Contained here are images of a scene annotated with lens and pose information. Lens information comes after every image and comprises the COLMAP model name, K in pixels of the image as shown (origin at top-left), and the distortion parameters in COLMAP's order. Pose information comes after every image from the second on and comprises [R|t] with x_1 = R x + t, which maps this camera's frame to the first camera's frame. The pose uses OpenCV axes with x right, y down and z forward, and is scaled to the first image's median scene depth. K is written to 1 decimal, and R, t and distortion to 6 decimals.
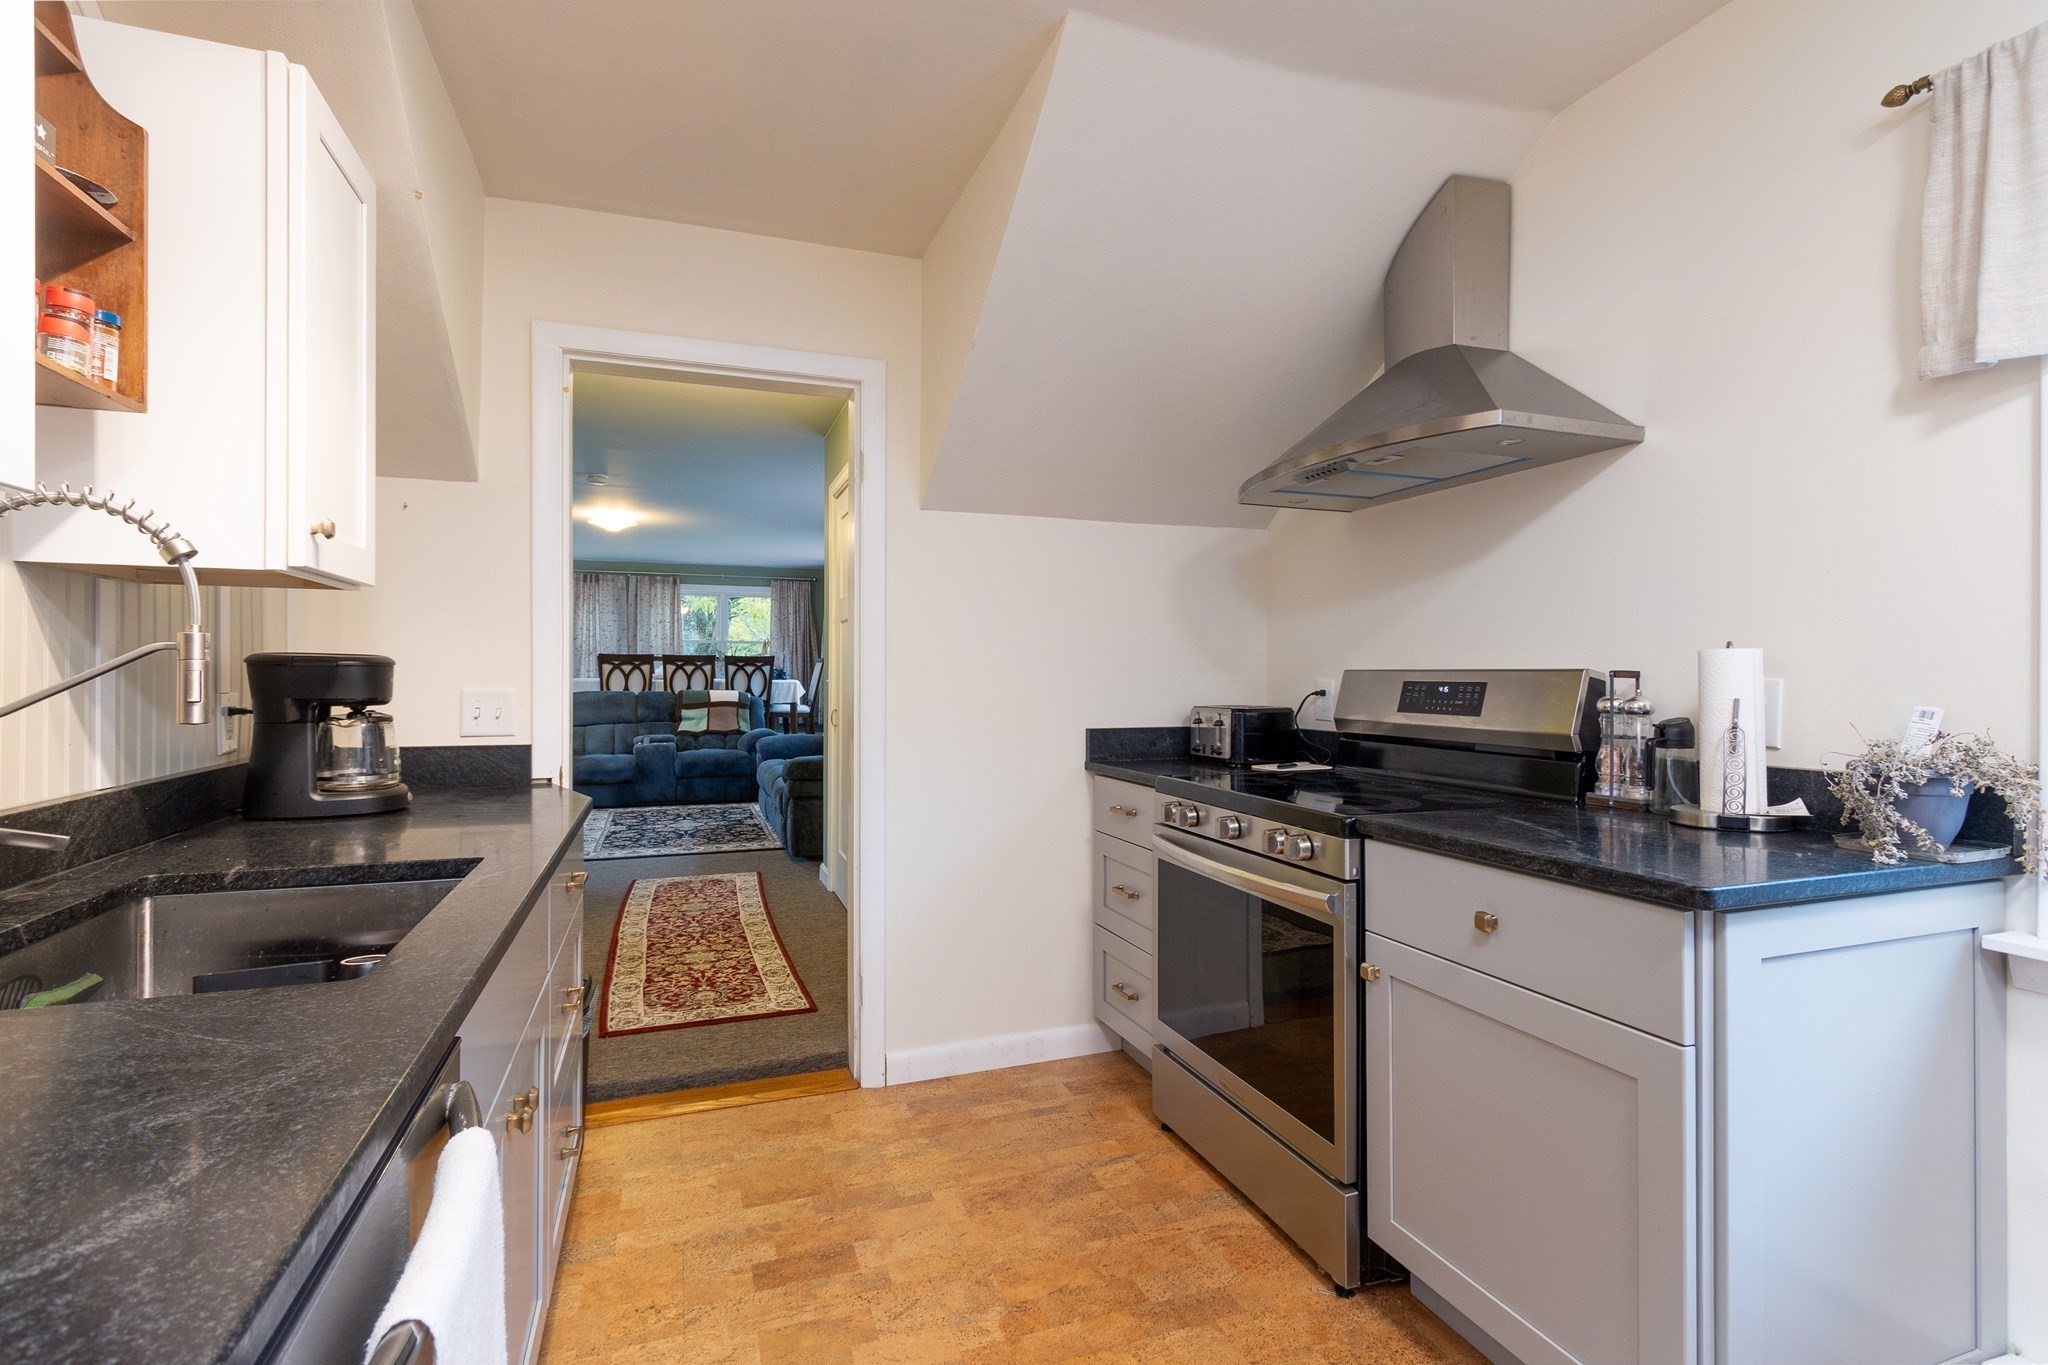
lens RADIAL K [[938.7, 0, 1024.0], [0, 938.7, 682.5], [0, 0, 1]] dist [-0.000760, -0.000282]
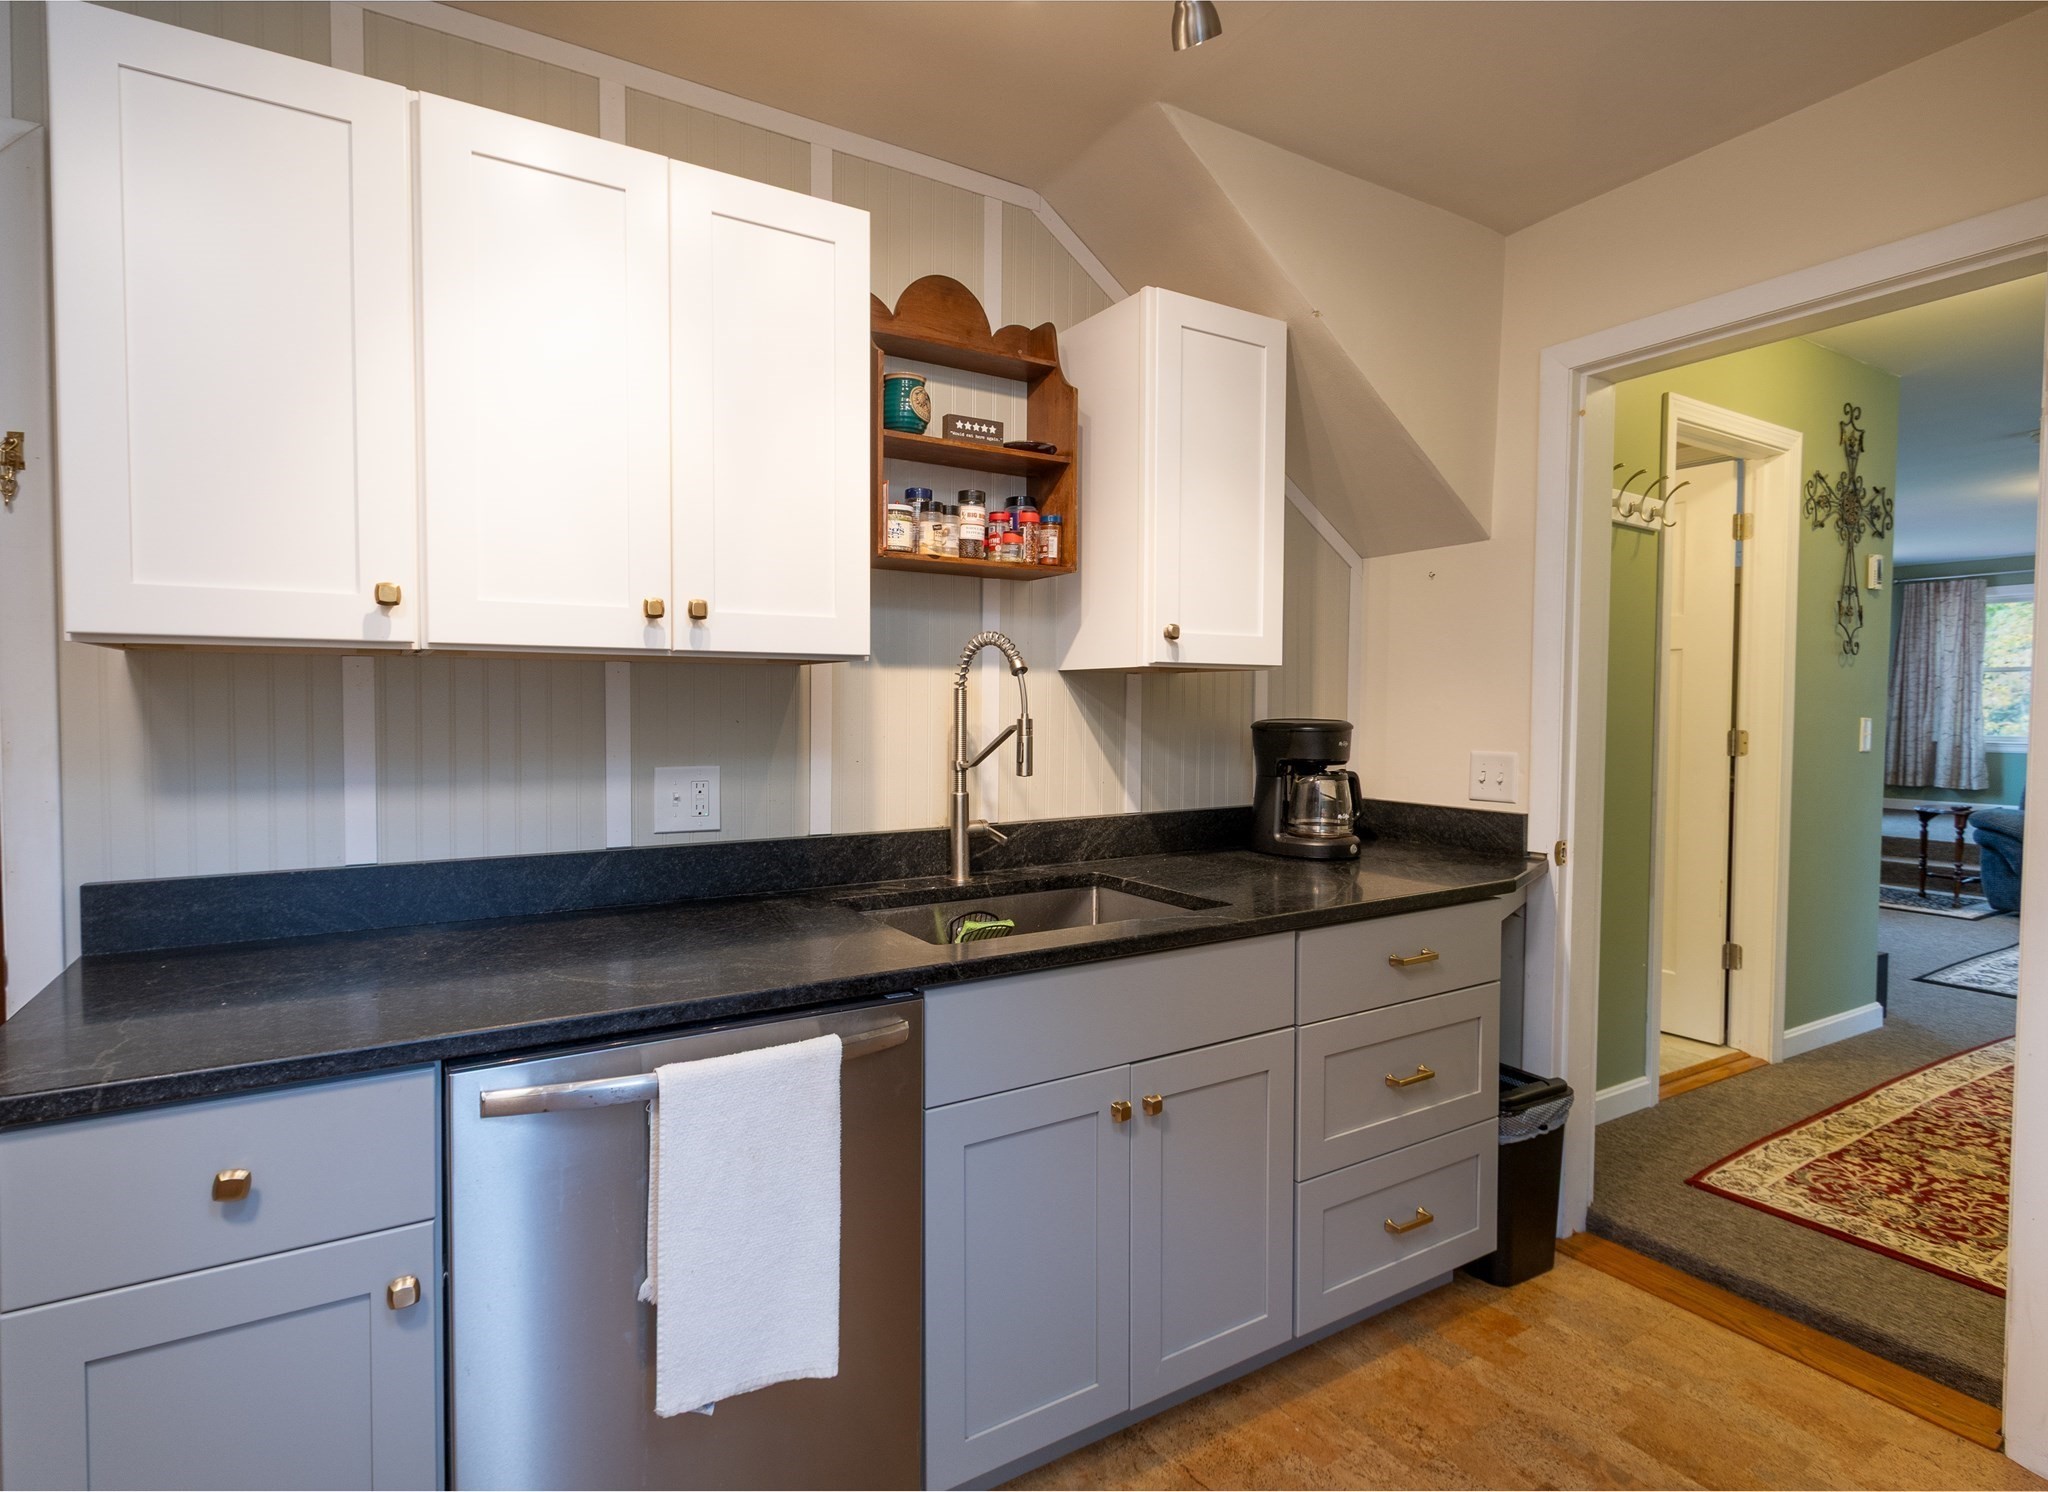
lens RADIAL K [[1025.1, 0, 952.4], [0, 1025.1, 740.2], [0, 0, 1]] dist [-0.000684, 0.000701]
pose [[0.176985, 0.029125, -0.983783, 0.314679], [-0.009543, 0.999566, 0.027876, -0.025513], [0.984167, 0.004455, 0.177186, 0.225619]]
